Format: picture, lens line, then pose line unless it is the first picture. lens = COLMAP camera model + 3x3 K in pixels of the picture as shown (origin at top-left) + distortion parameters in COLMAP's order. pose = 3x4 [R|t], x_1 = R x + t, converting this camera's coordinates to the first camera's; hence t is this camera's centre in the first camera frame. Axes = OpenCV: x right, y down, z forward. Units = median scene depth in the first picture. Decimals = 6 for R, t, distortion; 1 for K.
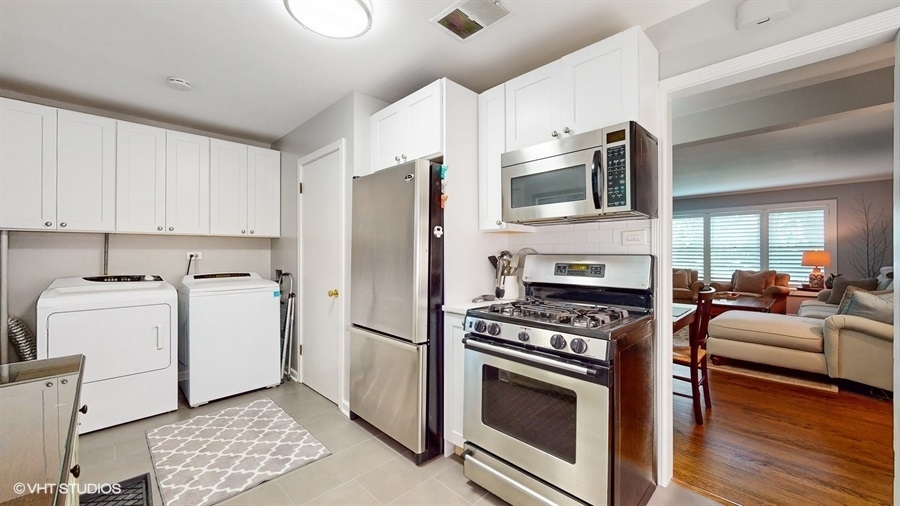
lens RADIAL K [[356.2, 0, 449.0], [0, 356.2, 249.3], [0, 0, 1]] dist [-0.000867, -0.000114]
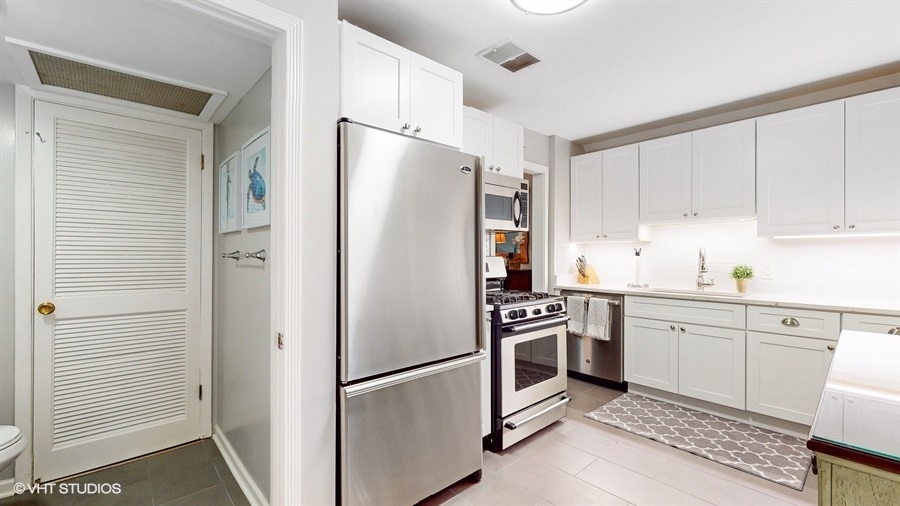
lens RADIAL K [[368.5, 0, 437.5], [0, 368.5, 254.8], [0, 0, 1]] dist [0.000674, 0.000006]
pose [[0.041458, 0.003256, 0.999135, -1.306558], [-0.005567, 0.999980, -0.003028, 0.017977], [-0.999125, -0.005437, 0.041475, 1.334077]]
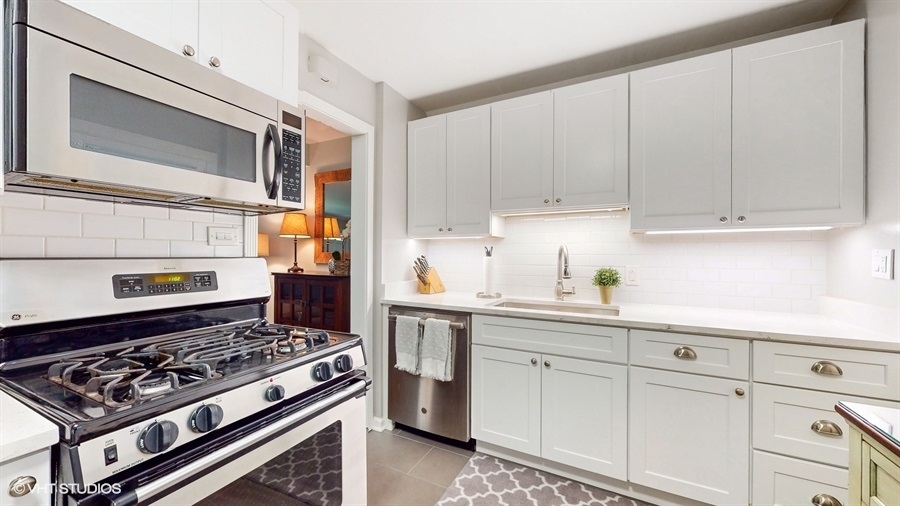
lens RADIAL K [[336.6, 0, 447.6], [0, 336.6, 254.7], [0, 0, 1]] dist [-0.000440, -0.000095]
pose [[-0.334697, 0.001262, 0.942325, -0.426718], [-0.006195, 0.999975, -0.003540, 0.010223], [-0.942305, -0.007022, -0.334681, 0.912580]]
